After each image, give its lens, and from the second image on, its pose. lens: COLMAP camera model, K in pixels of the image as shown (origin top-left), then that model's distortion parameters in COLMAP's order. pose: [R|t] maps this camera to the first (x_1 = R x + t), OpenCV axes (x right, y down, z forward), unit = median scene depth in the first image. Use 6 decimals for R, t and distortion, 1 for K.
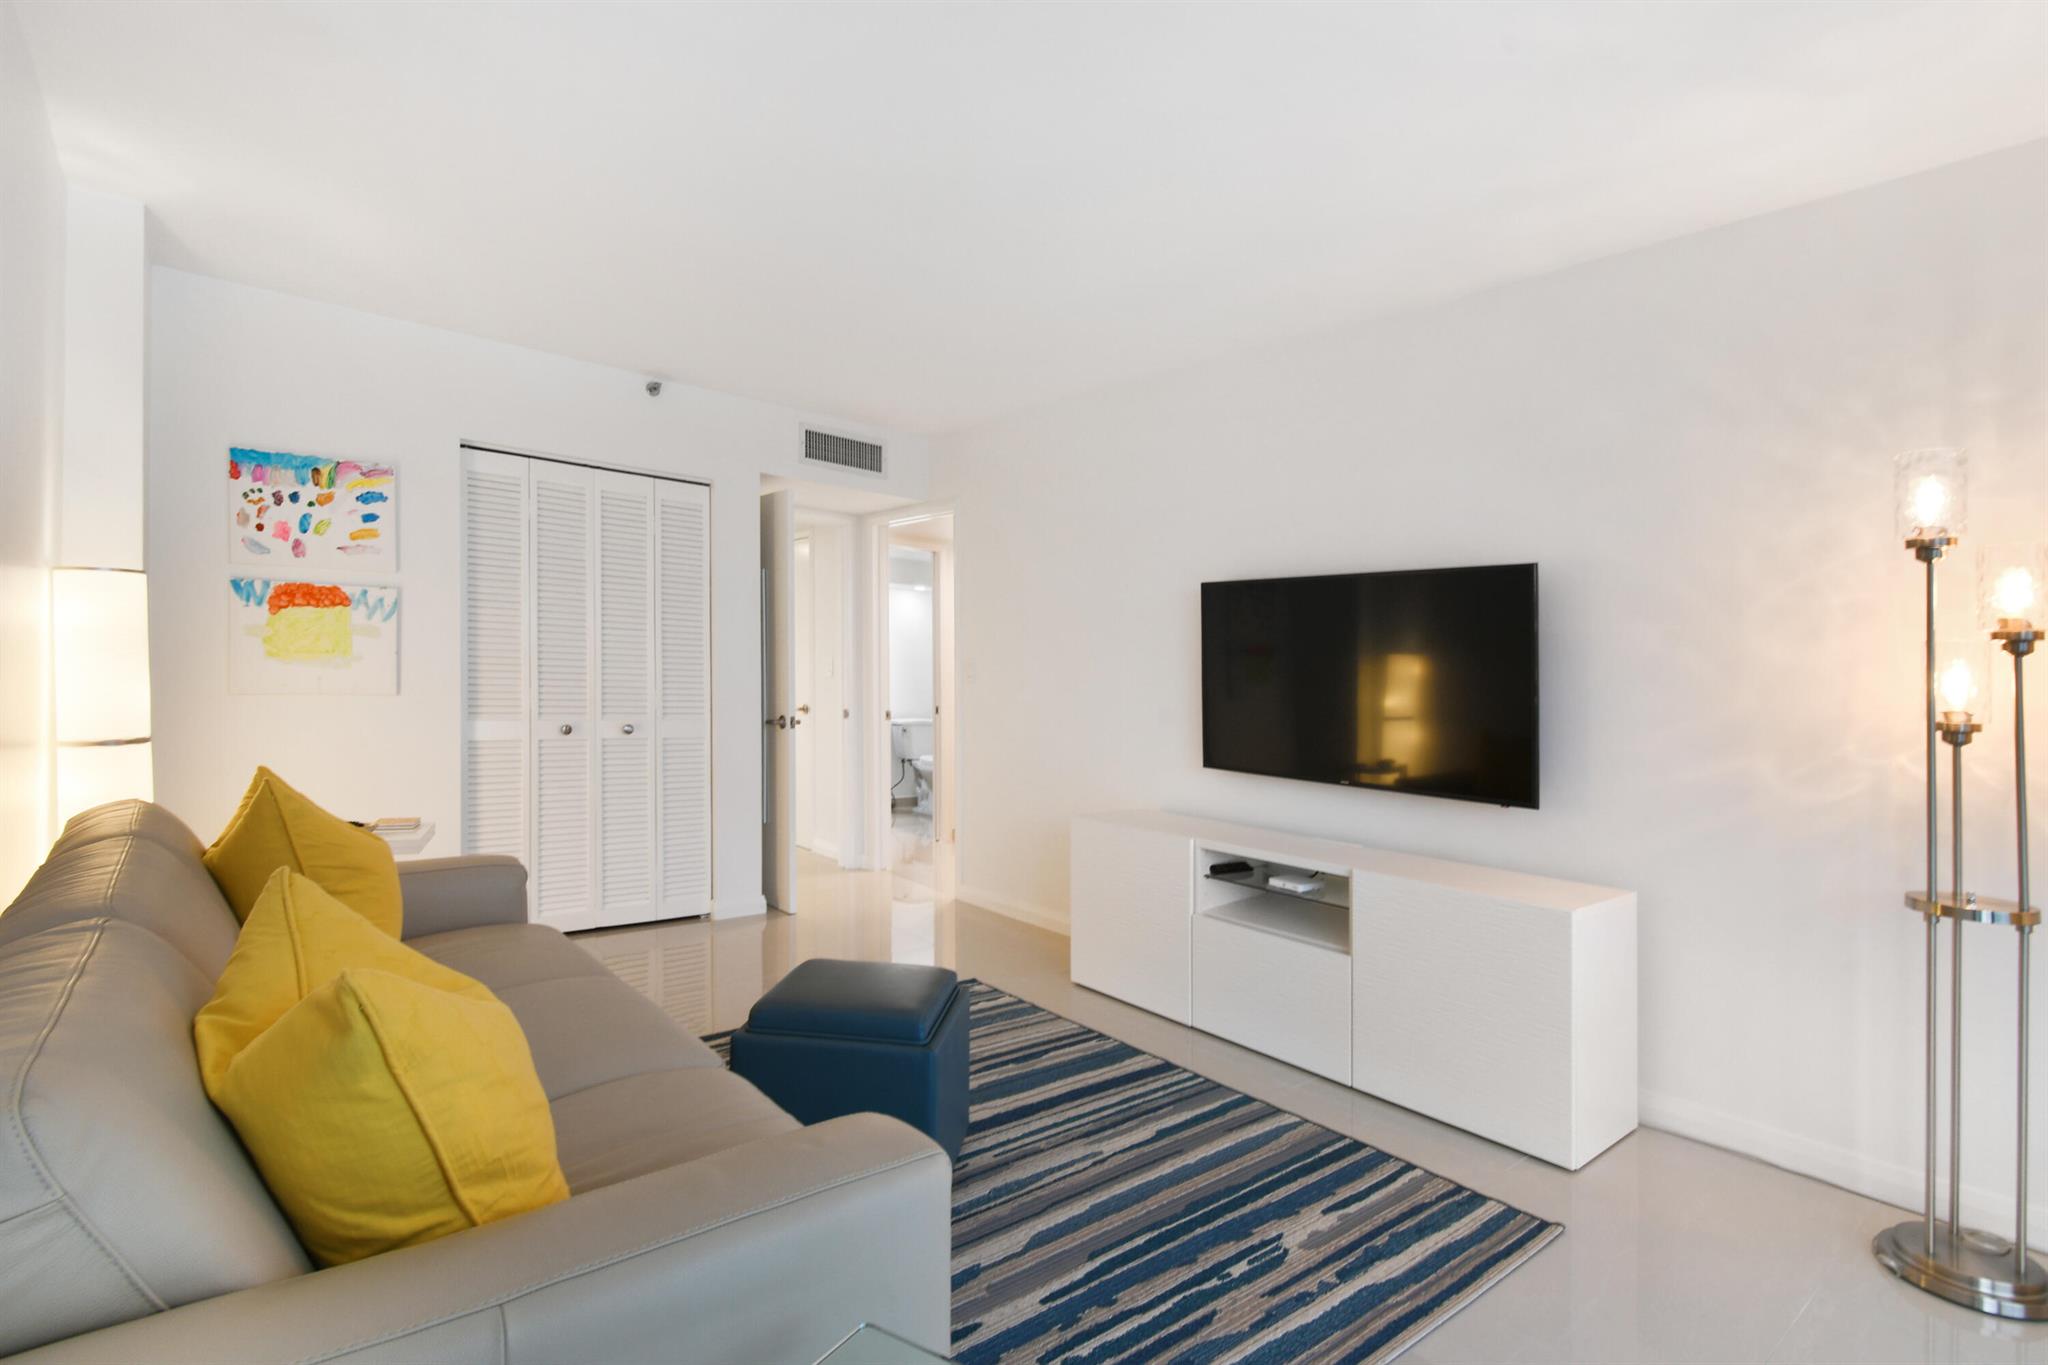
lens RADIAL K [[996.0, 0, 1024.0], [0, 996.0, 682.5], [0, 0, 1]] dist [-0.004363, -0.000898]
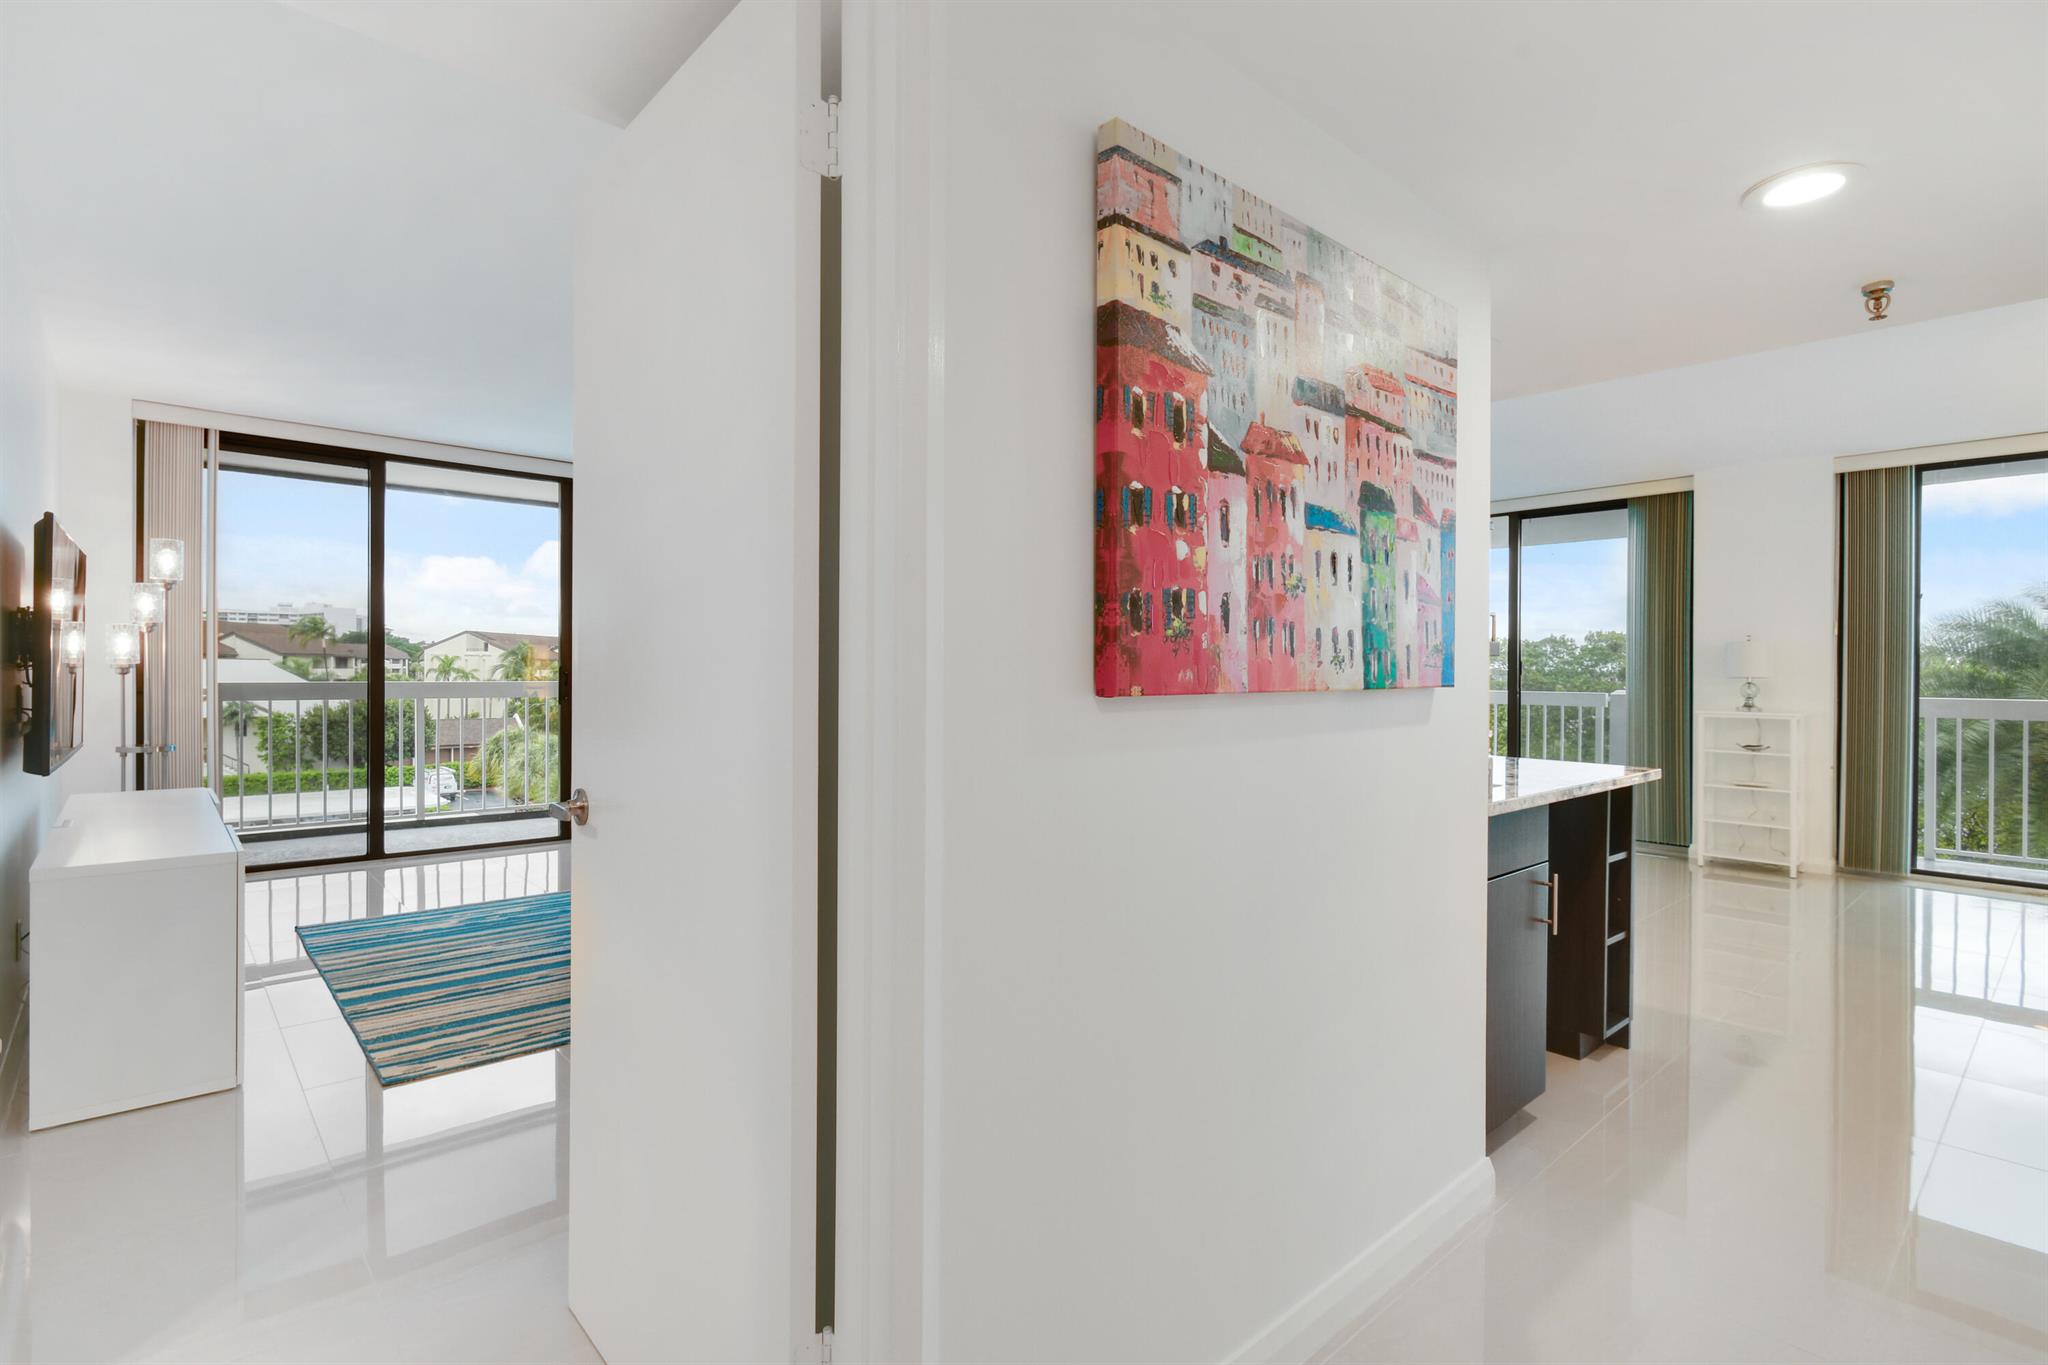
lens RADIAL K [[996.0, 0, 1024.0], [0, 996.0, 682.5], [0, 0, 1]] dist [-0.004363, -0.000898]
pose [[-0.998641, -0.037651, -0.036031, -0.633473], [-0.038228, 0.999150, 0.015440, -0.013165], [0.035419, 0.016797, -0.999231, 2.351068]]
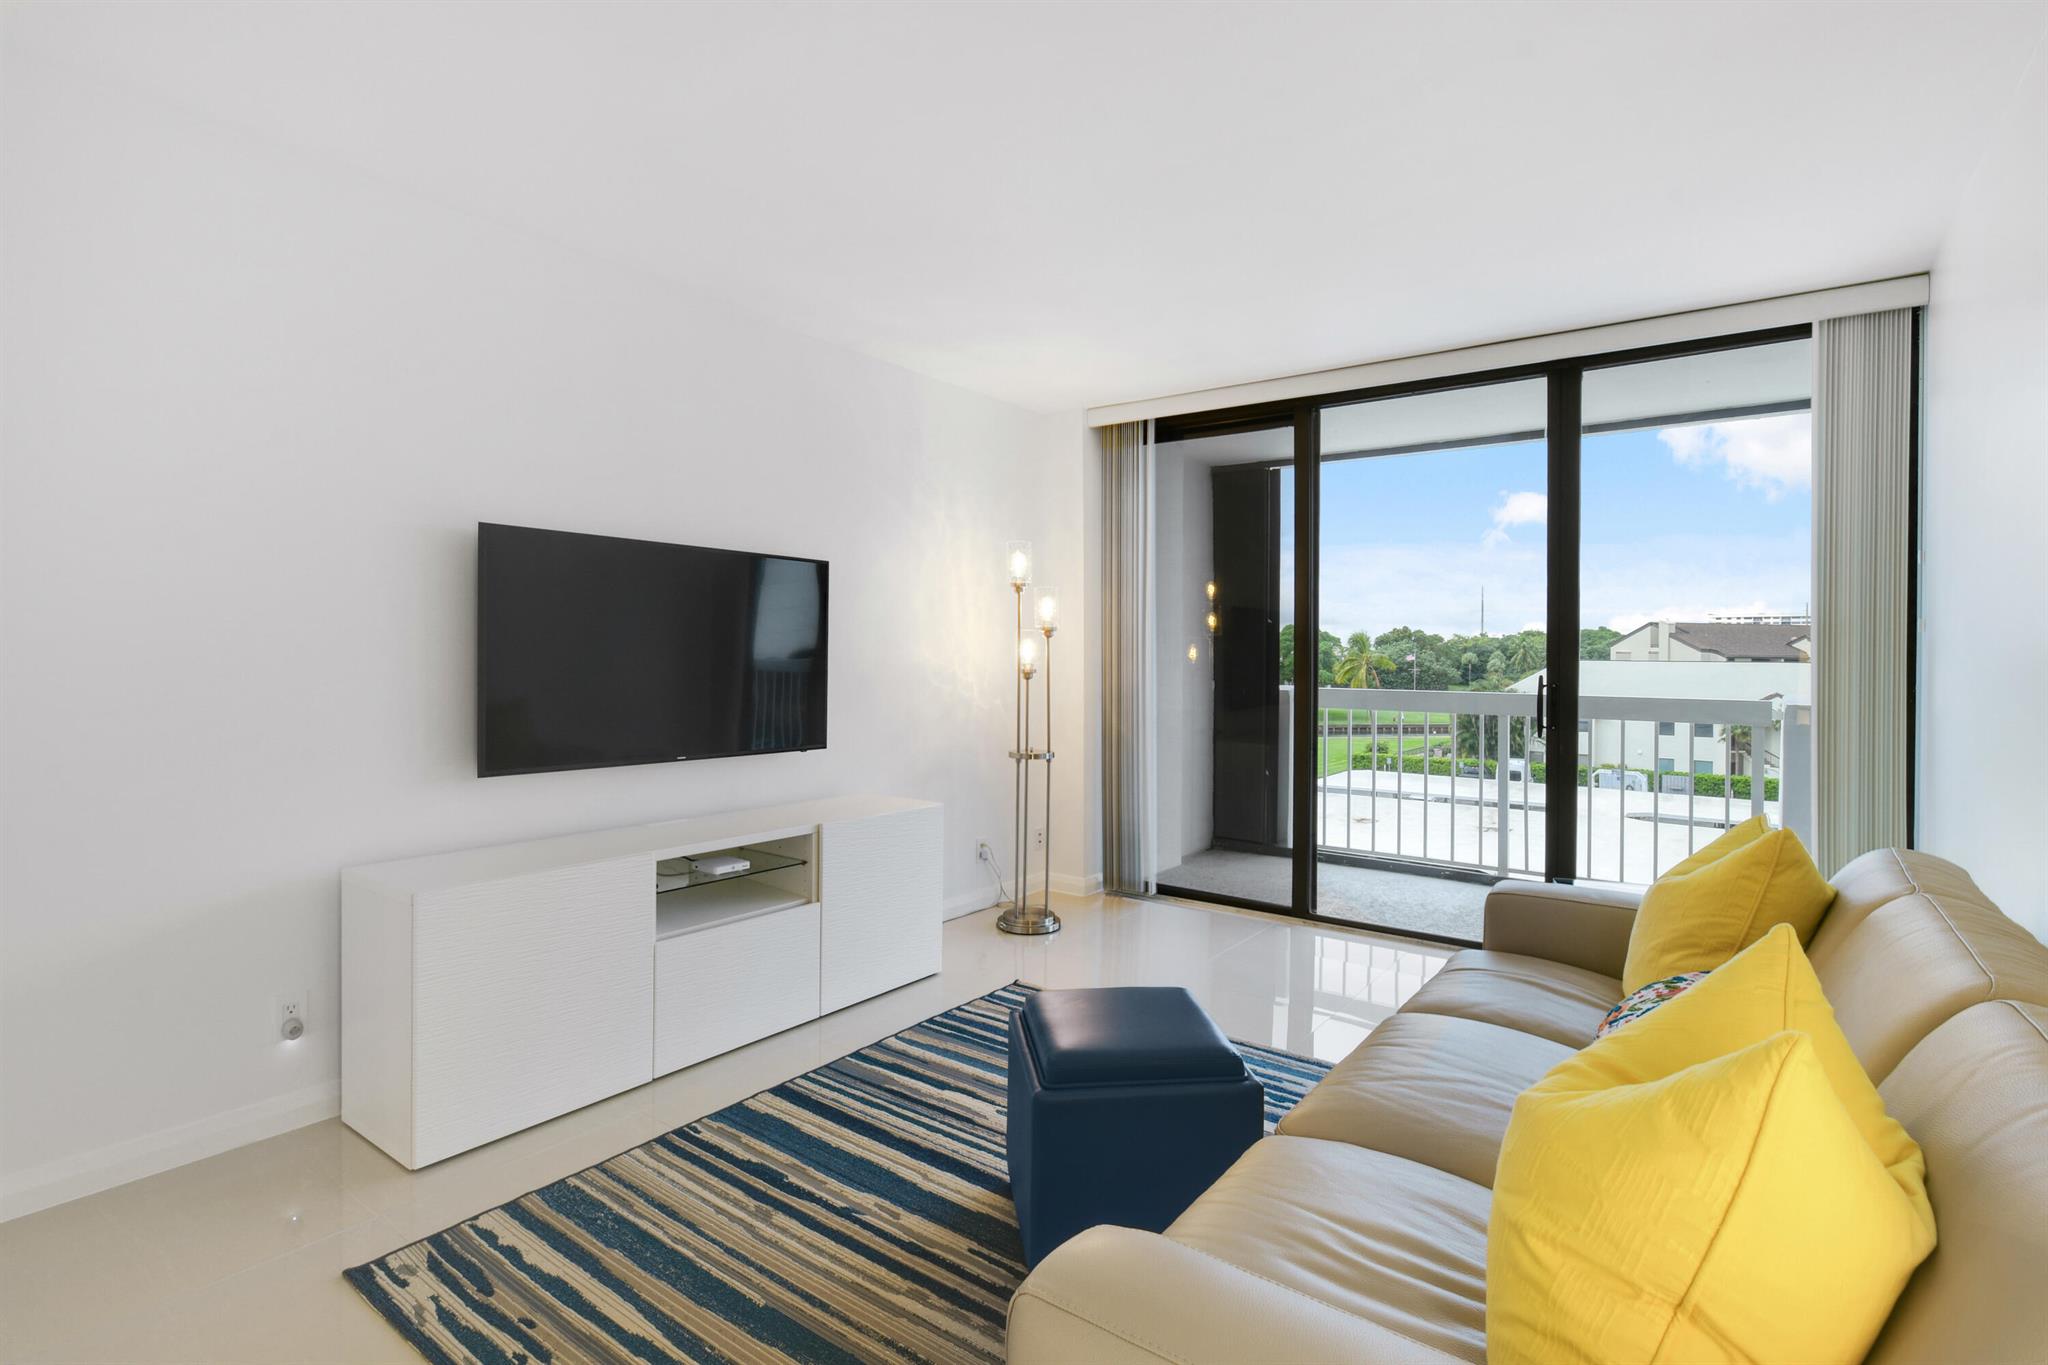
lens RADIAL K [[966.3, 0, 1024.0], [0, 966.3, 682.5], [0, 0, 1]] dist [0.001267, 0.000260]
pose [[-0.235046, -0.060366, 0.970108, -0.804684], [-0.009694, 0.998165, 0.059763, -0.041793], [-0.971936, 0.004643, -0.235200, 1.080518]]
